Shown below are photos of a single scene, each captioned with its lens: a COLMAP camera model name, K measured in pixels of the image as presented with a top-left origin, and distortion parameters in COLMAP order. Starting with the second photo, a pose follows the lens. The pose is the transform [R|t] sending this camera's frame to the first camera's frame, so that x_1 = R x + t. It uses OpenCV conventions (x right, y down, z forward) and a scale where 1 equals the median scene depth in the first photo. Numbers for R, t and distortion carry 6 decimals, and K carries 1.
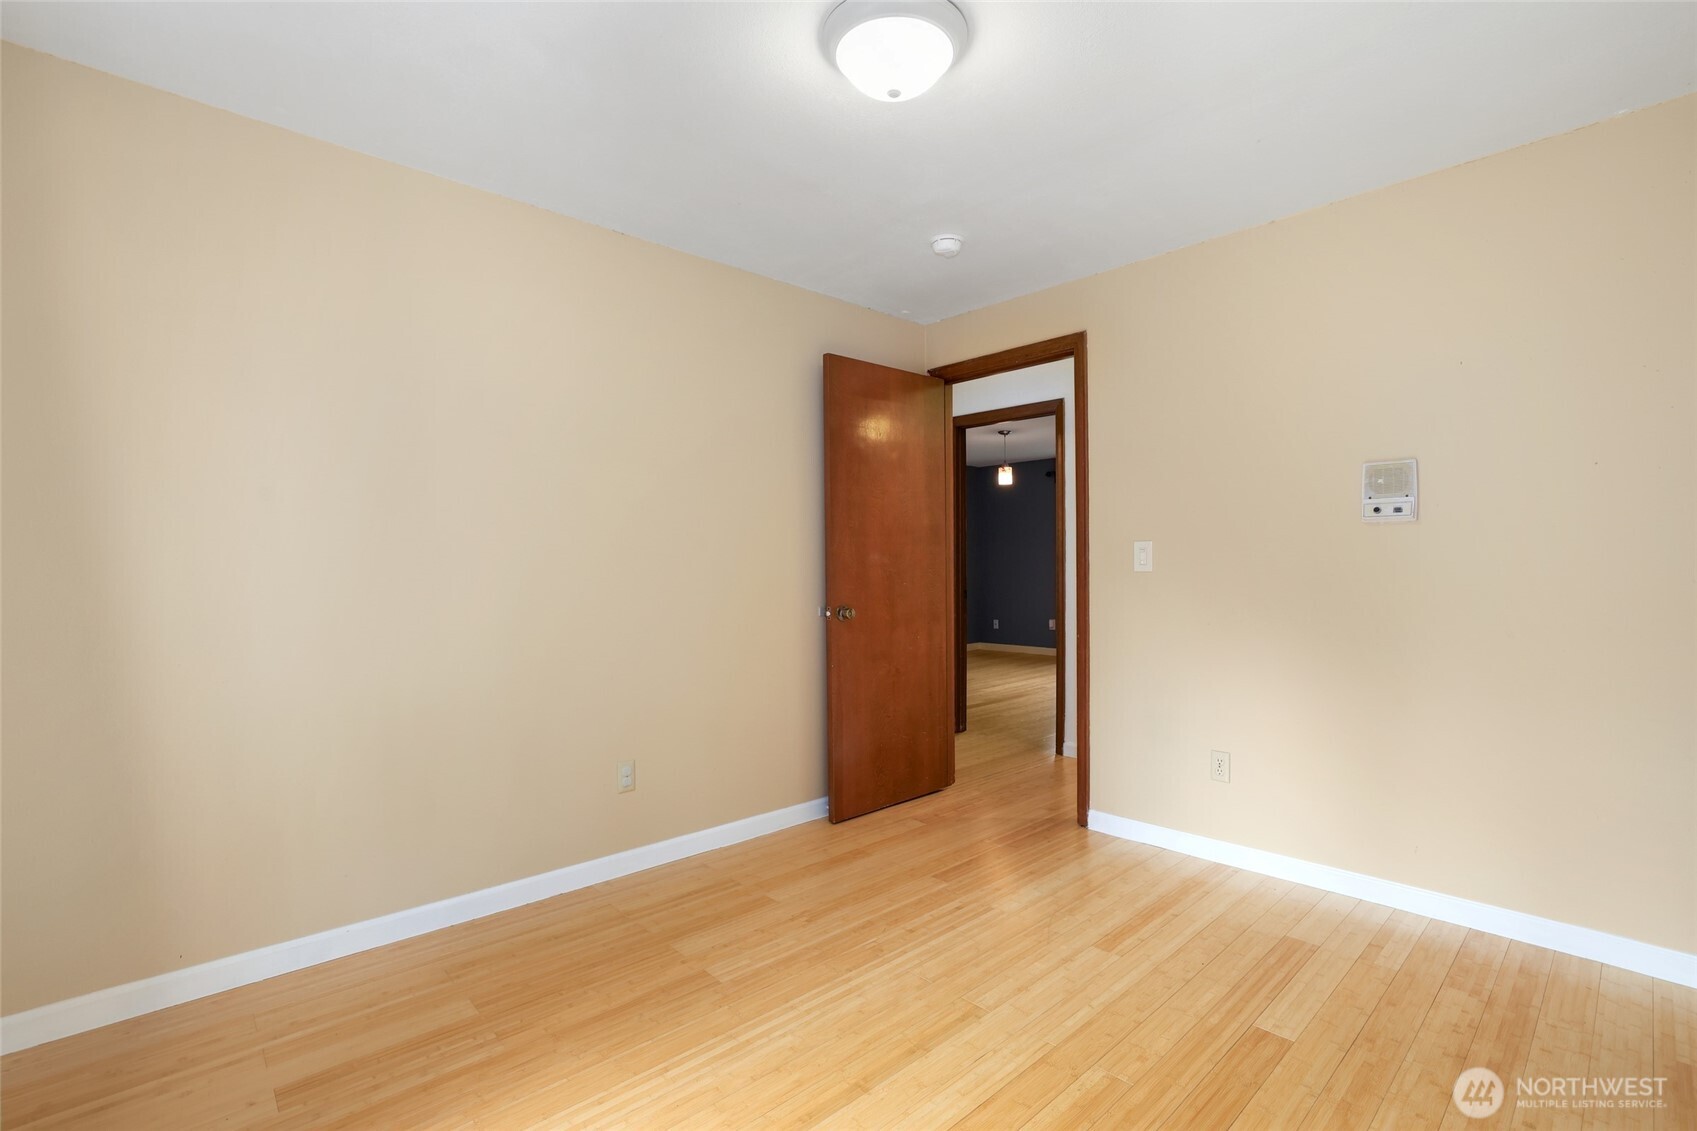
lens RADIAL K [[734.8, 0, 848.5], [0, 734.8, 565.5], [0, 0, 1]] dist [-0.050034, 0.017197]
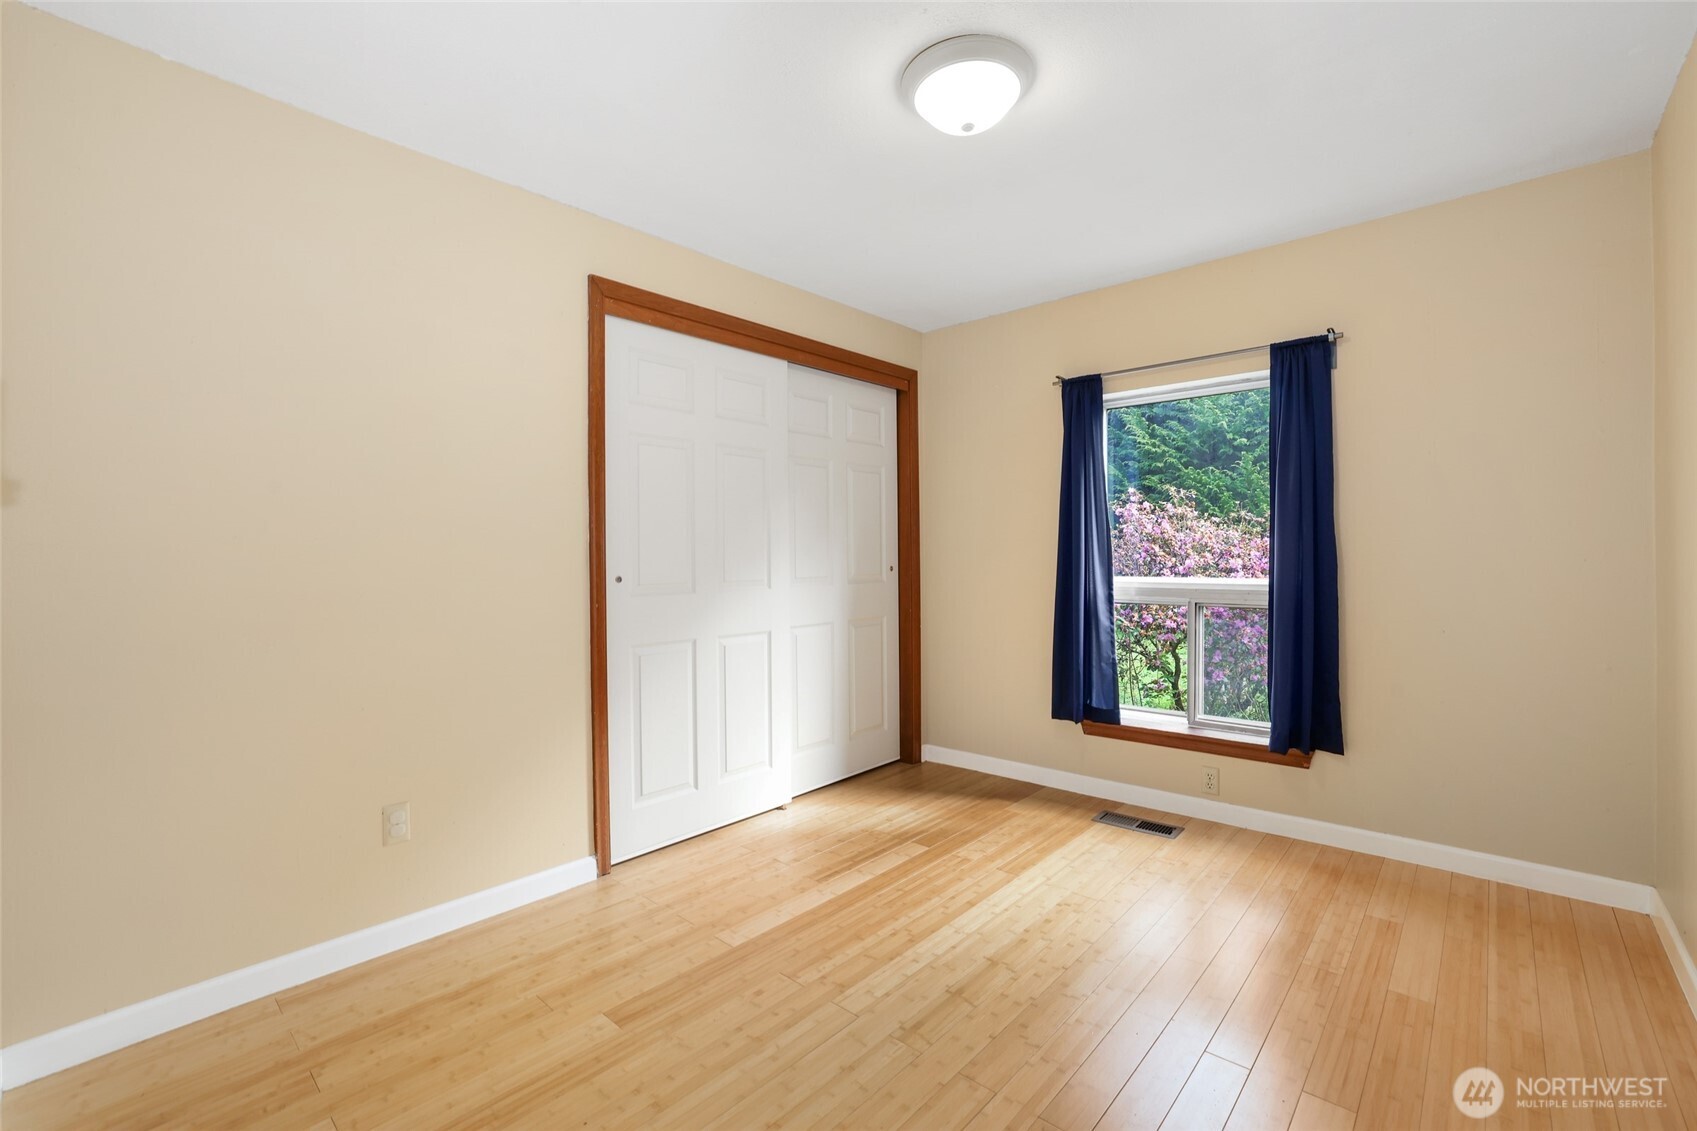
lens RADIAL K [[734.8, 0, 848.5], [0, 734.8, 565.5], [0, 0, 1]] dist [-0.050034, 0.017197]
pose [[-0.995105, 0.020122, -0.096756, 0.346862], [0.019471, 0.999781, 0.007670, 0.005329], [0.096890, 0.005749, -0.995279, 2.042576]]
